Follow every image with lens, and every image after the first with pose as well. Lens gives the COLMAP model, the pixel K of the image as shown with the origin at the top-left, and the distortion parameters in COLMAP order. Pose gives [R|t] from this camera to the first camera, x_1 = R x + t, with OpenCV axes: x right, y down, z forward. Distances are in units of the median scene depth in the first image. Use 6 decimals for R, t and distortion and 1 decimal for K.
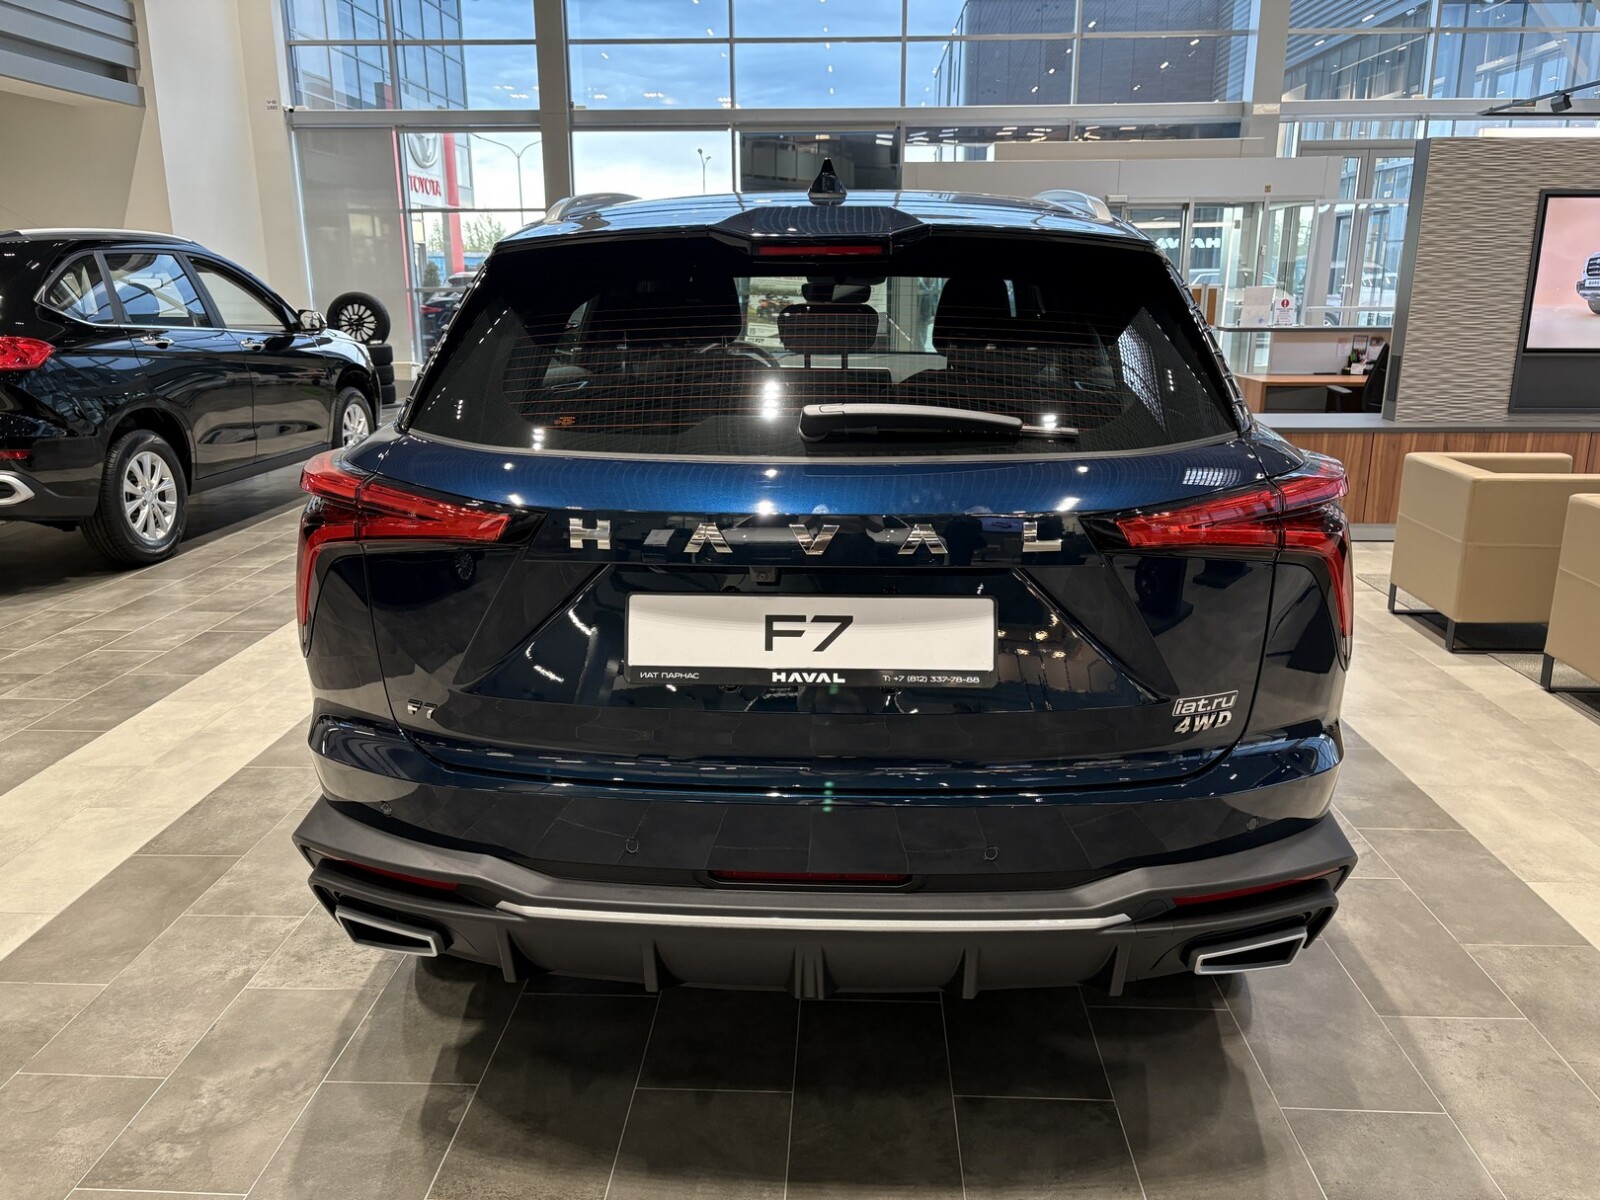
lens RADIAL K [[1220.8, 0, 801.8], [0, 1220.8, 606.3], [0, 0, 1]] dist [0.032100, -0.017611]
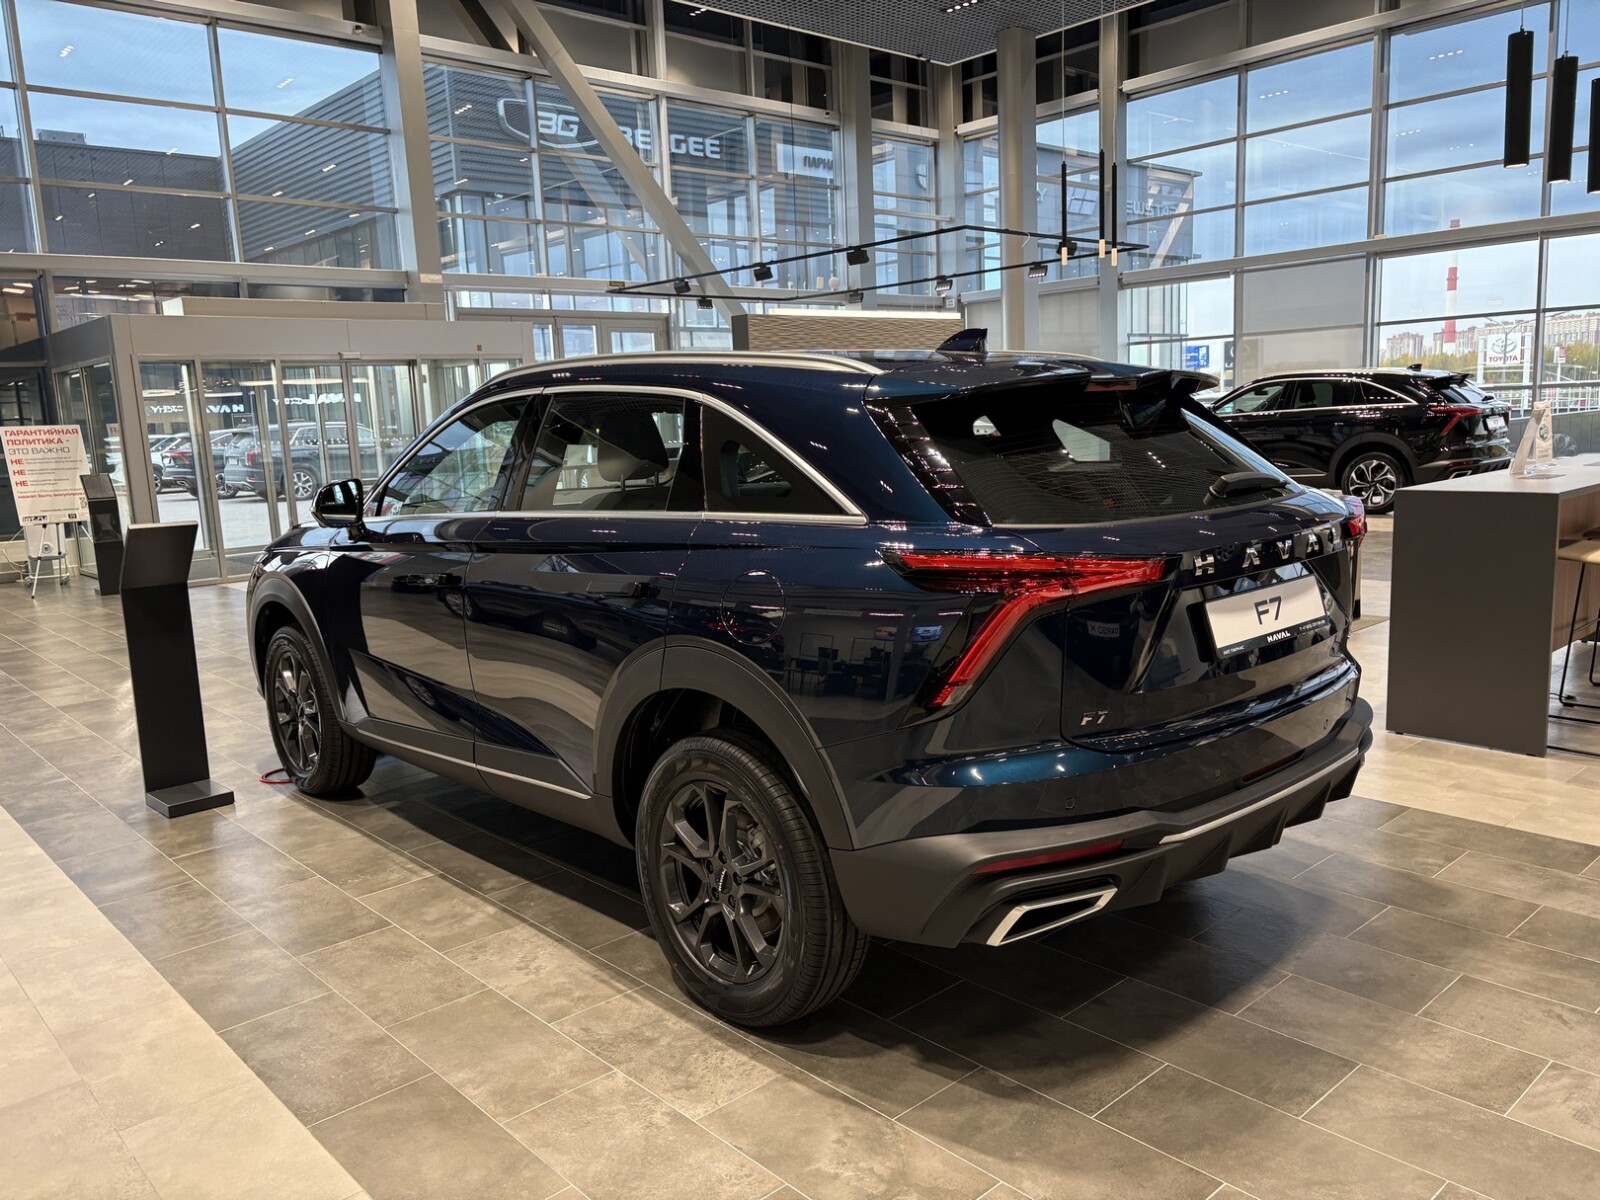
lens RADIAL K [[1220.8, 0, 812.9], [0, 1220.8, 594.9], [0, 0, 1]] dist [0.032100, -0.017611]
pose [[0.707095, -0.135895, 0.693937, -1.005079], [0.223096, 0.974111, -0.036564, -0.048120], [-0.671003, 0.180669, 0.719107, 0.138319]]
